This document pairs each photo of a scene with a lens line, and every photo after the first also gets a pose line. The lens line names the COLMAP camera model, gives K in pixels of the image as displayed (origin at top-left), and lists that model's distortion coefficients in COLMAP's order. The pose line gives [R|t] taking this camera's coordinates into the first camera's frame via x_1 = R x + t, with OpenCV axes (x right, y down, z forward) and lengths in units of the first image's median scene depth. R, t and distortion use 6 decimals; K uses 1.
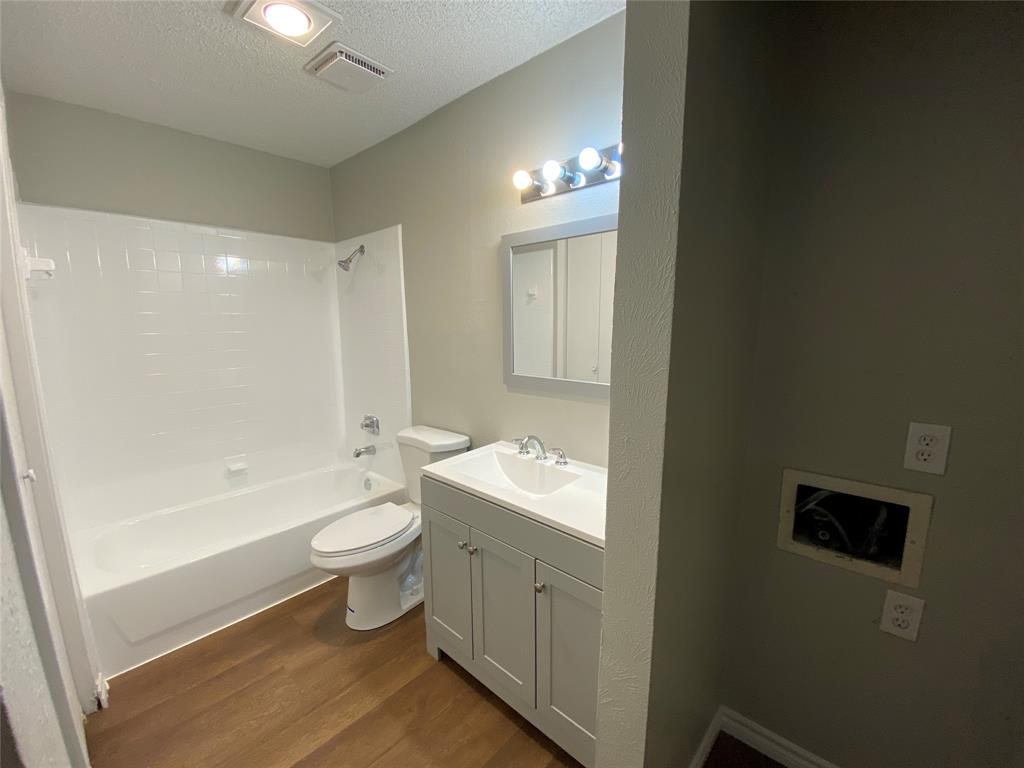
lens RADIAL K [[418.2, 0, 512.0], [0, 418.2, 384.0], [0, 0, 1]] dist [0.025723, -0.023589]
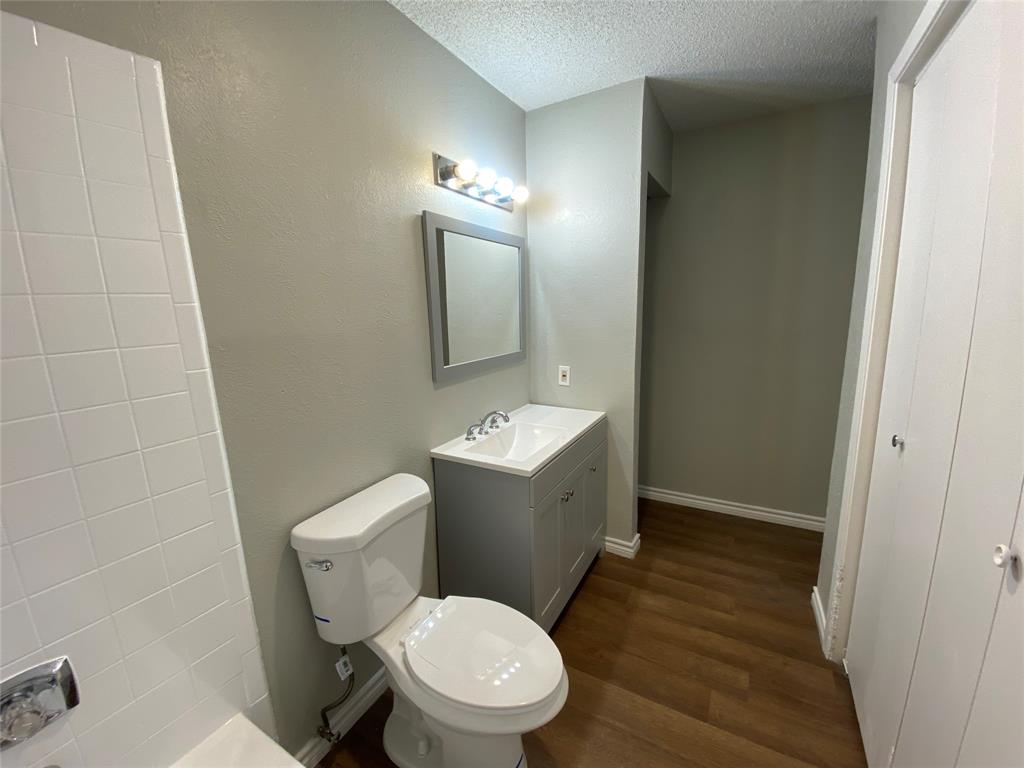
lens RADIAL K [[418.2, 0, 512.0], [0, 418.2, 384.0], [0, 0, 1]] dist [0.025723, -0.023589]
pose [[-0.229849, -0.170068, 0.958252, -1.068864], [0.183474, 0.959386, 0.214278, -0.184161], [-0.955776, 0.225066, -0.189311, 1.205656]]
